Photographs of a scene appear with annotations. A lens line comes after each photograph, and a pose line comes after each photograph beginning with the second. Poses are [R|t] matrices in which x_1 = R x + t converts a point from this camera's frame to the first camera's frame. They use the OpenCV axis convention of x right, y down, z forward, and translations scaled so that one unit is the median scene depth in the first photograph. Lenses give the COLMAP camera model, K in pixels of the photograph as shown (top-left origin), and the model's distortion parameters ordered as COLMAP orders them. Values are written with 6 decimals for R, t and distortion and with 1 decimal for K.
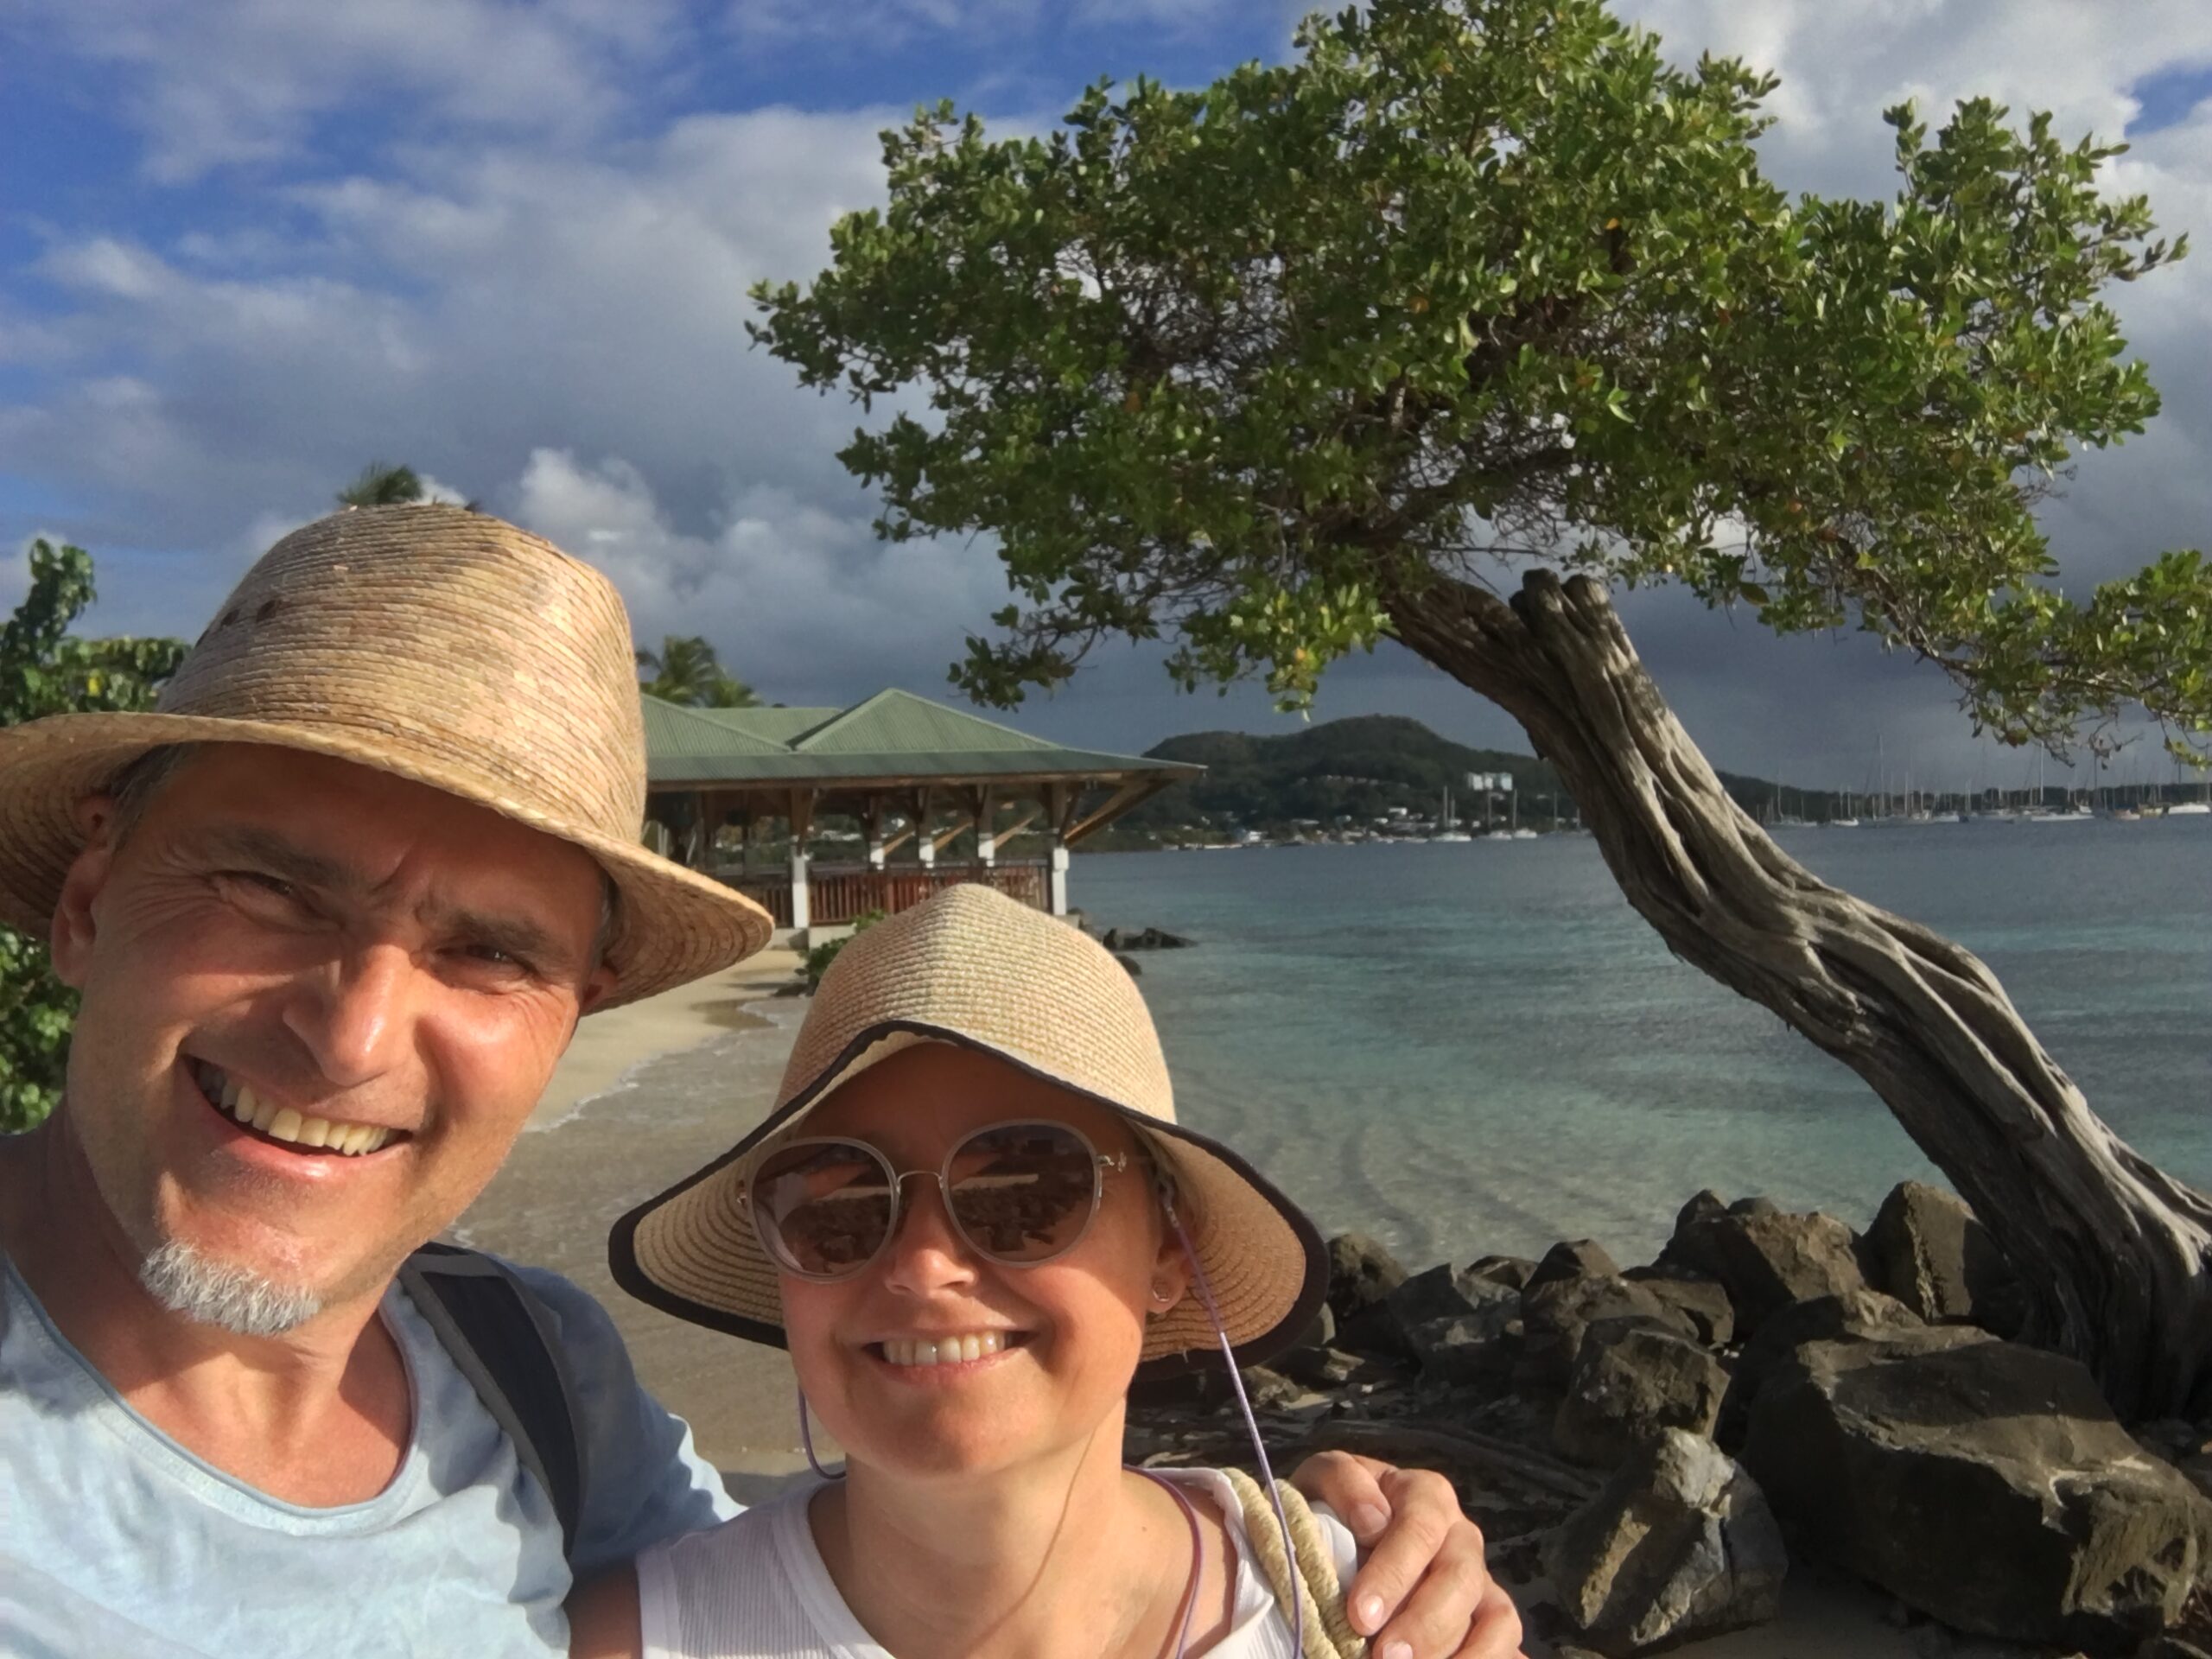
lens RADIAL K [[2021.0, 0, 1106.0], [0, 2021.0, 829.5], [0, 0, 1]] dist [0.001945, -0.032976]
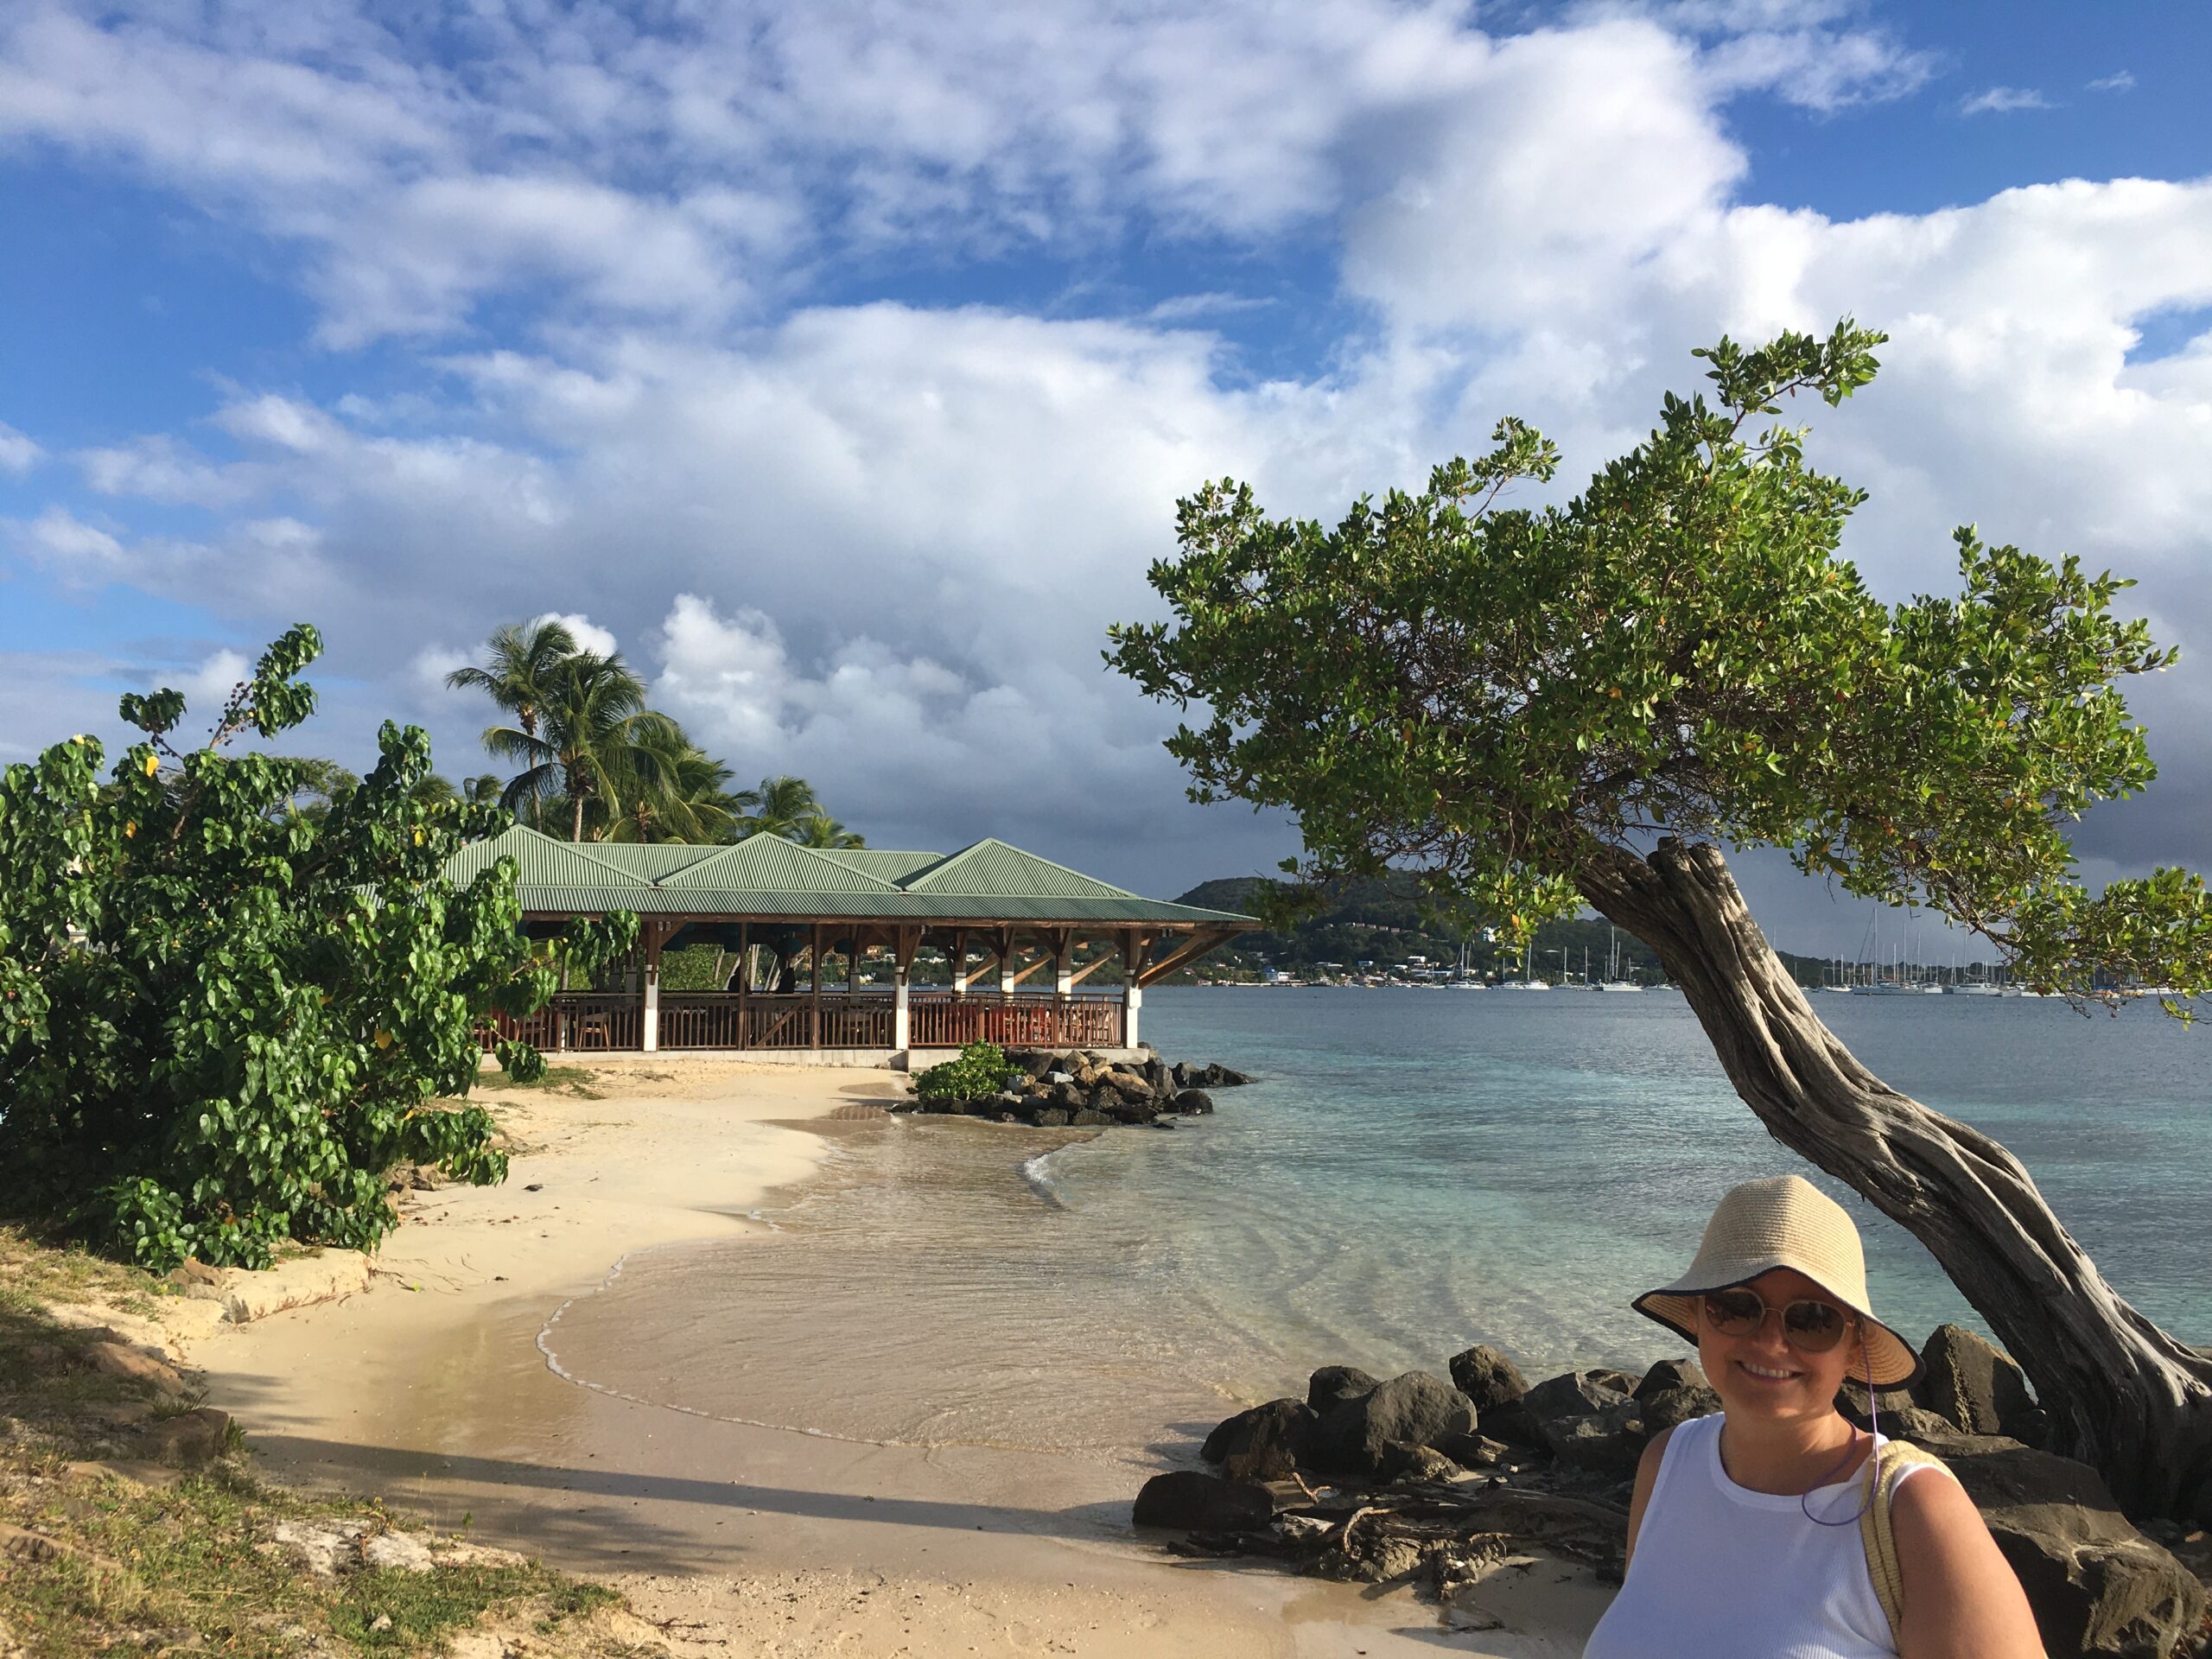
lens RADIAL K [[1861.1, 0, 1109.1], [0, 1861.1, 816.9], [0, 0, 1]] dist [0.035104, -0.053383]
pose [[0.998785, 0.042821, -0.024408, -0.133514], [-0.044605, 0.995959, -0.077947, -0.032686], [0.020972, 0.078941, 0.996659, -0.242163]]
